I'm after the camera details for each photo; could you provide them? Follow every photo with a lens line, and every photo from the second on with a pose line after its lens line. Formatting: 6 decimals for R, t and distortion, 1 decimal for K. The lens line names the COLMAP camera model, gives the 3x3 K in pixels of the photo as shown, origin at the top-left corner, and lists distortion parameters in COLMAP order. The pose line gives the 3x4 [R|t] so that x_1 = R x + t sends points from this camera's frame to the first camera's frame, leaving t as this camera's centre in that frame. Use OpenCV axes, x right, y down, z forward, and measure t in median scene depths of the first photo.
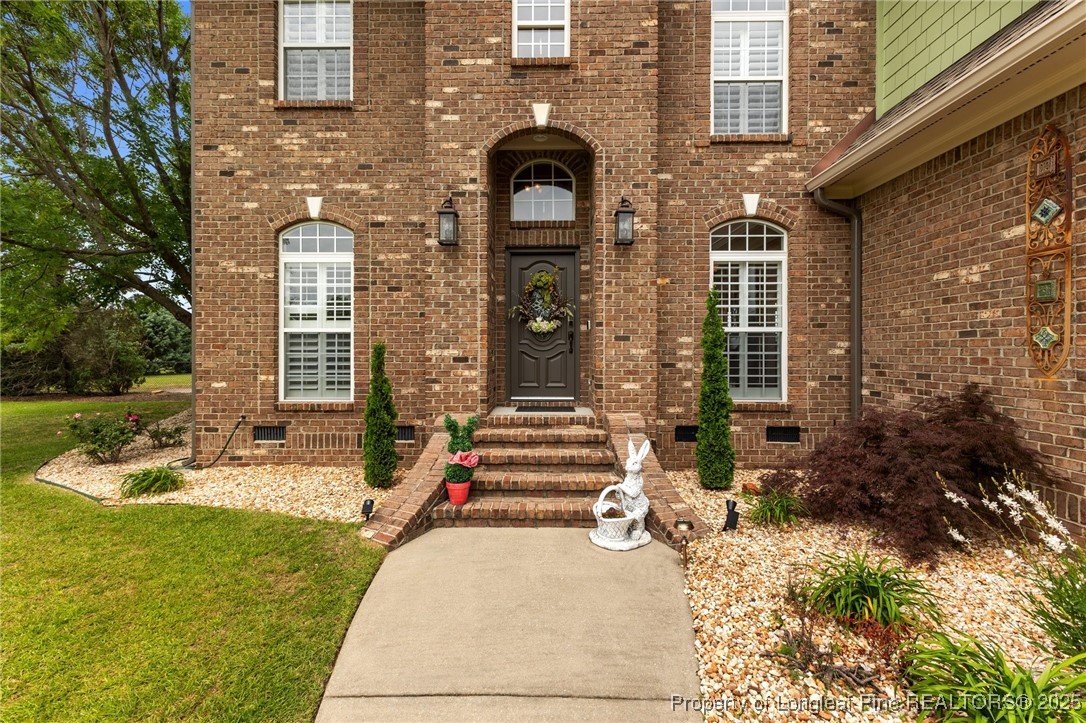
lens RADIAL K [[475.2, 0, 540.3], [0, 475.2, 352.9], [0, 0, 1]] dist [0.009507, 0.003342]
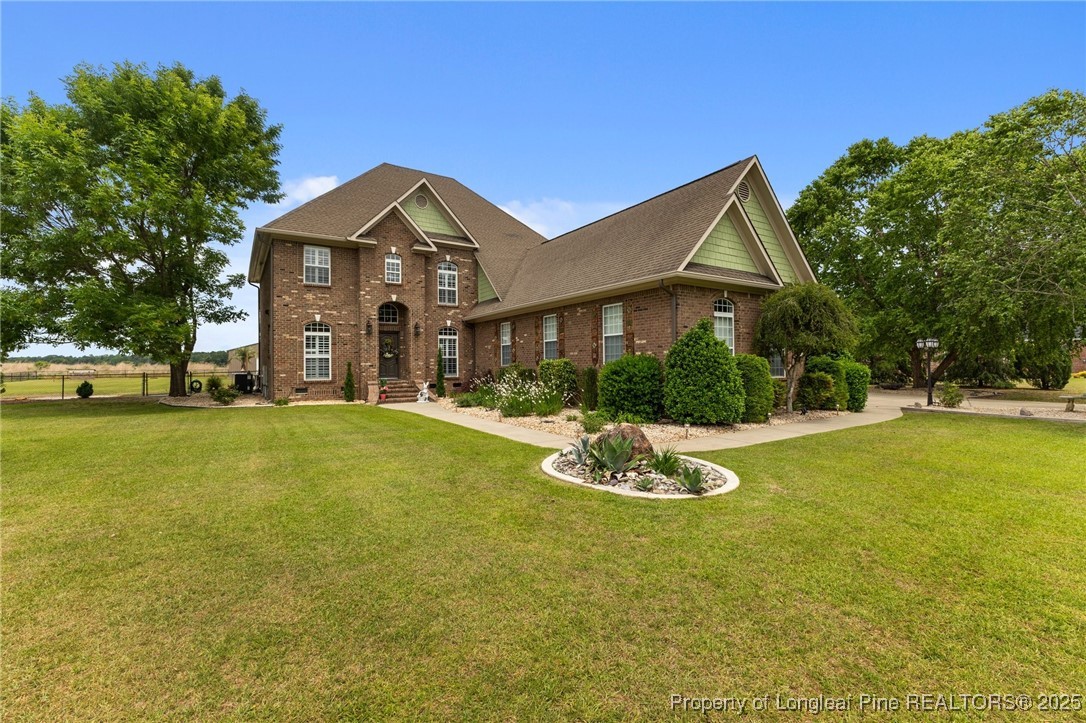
lens RADIAL K [[475.2, 0, 544.1], [0, 475.2, 355.5], [0, 0, 1]] dist [0.009507, 0.003342]
pose [[0.824844, 0.002942, 0.565353, -1.032497], [0.012116, 0.999665, -0.022880, 0.030978], [-0.565230, 0.025722, 0.824532, -2.453528]]
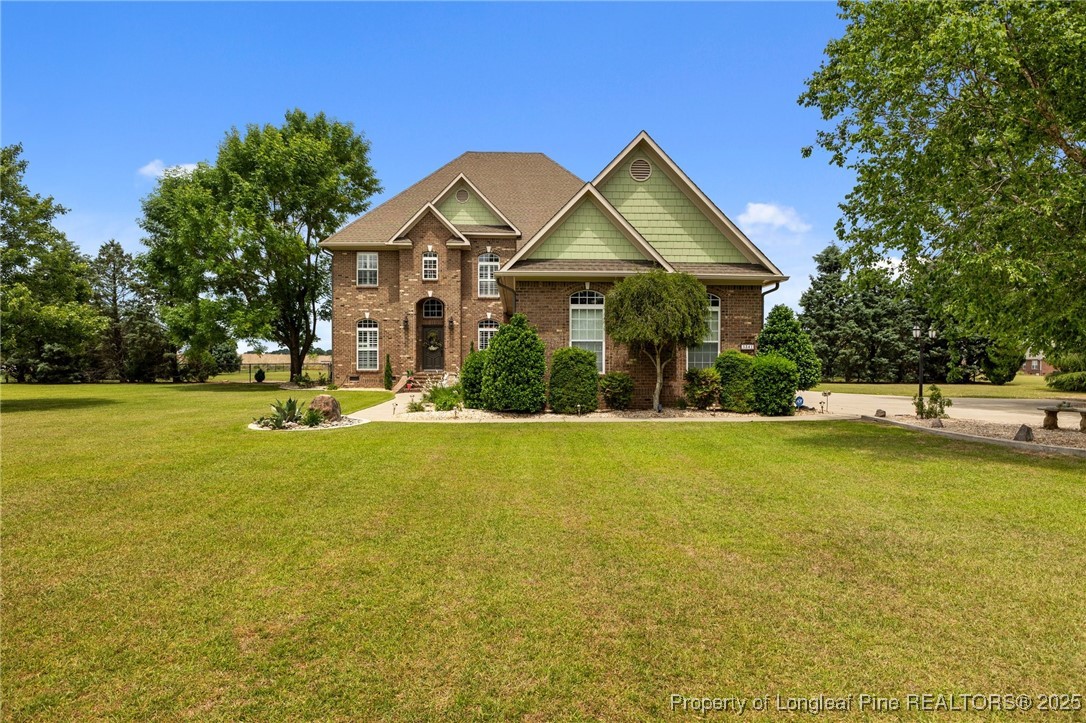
lens RADIAL K [[683.4, 0, 542.8], [0, 683.4, 366.8], [0, 0, 1]] dist [0.010066, 0.000393]
pose [[0.998443, -0.001073, 0.055763, 0.560865], [0.000961, 0.999997, 0.002039, 0.070520], [-0.055765, -0.001983, 0.998442, -4.250933]]
